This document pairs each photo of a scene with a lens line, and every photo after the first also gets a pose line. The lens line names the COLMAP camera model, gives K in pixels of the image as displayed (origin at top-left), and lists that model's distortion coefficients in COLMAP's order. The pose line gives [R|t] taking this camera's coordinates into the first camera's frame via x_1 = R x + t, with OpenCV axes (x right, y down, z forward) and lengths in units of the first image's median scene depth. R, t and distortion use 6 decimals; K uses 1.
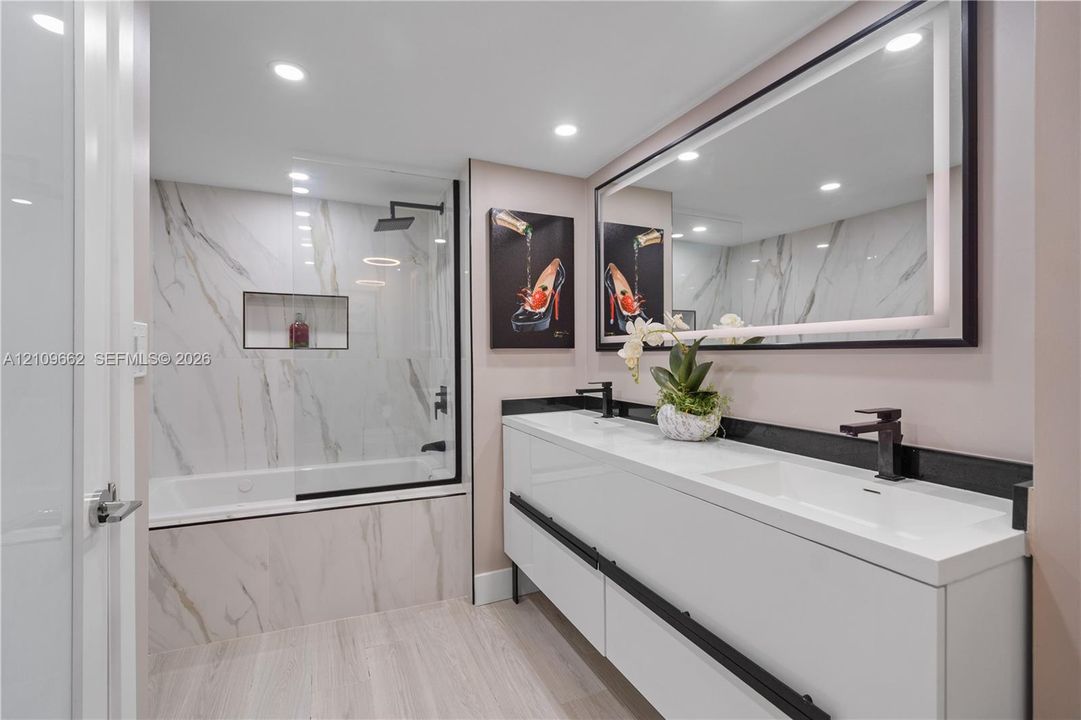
lens RADIAL K [[488.3, 0, 540.5], [0, 488.3, 360.0], [0, 0, 1]] dist [-0.002289, 0.000222]
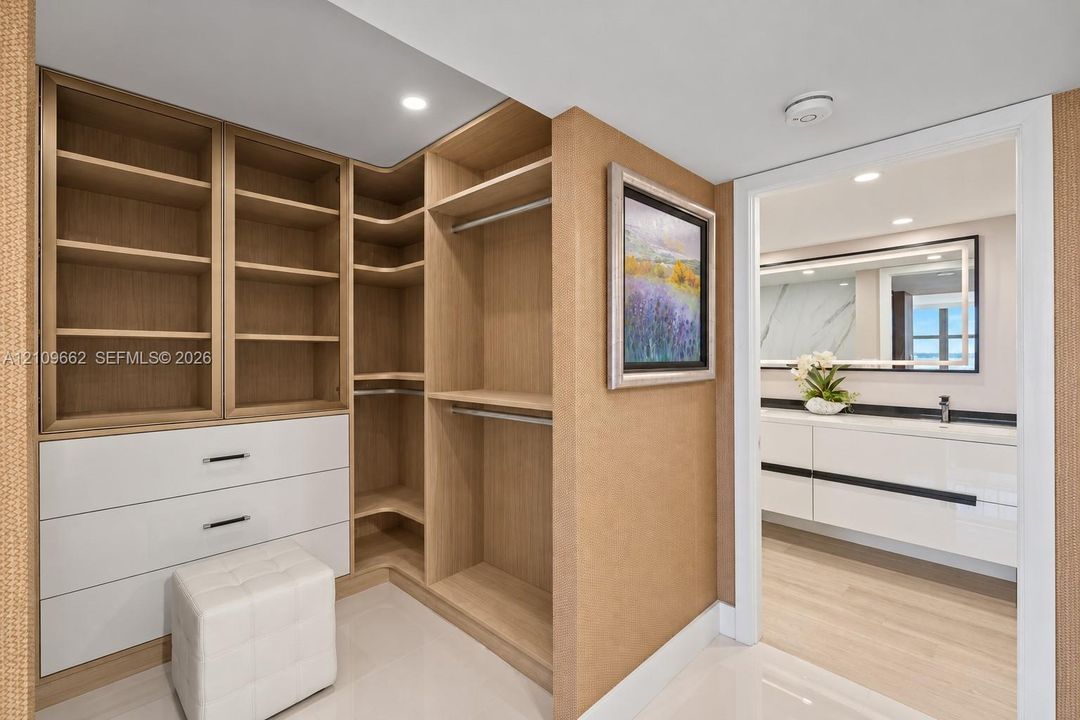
lens RADIAL K [[482.5, 0, 540.0], [0, 482.5, 360.0], [0, 0, 1]] dist [0.020493, 0.000066]
pose [[0.938693, -0.004265, 0.344729, -1.555545], [0.006529, 0.999964, -0.005407, -0.066939], [-0.344693, 0.007326, 0.938687, -0.496239]]
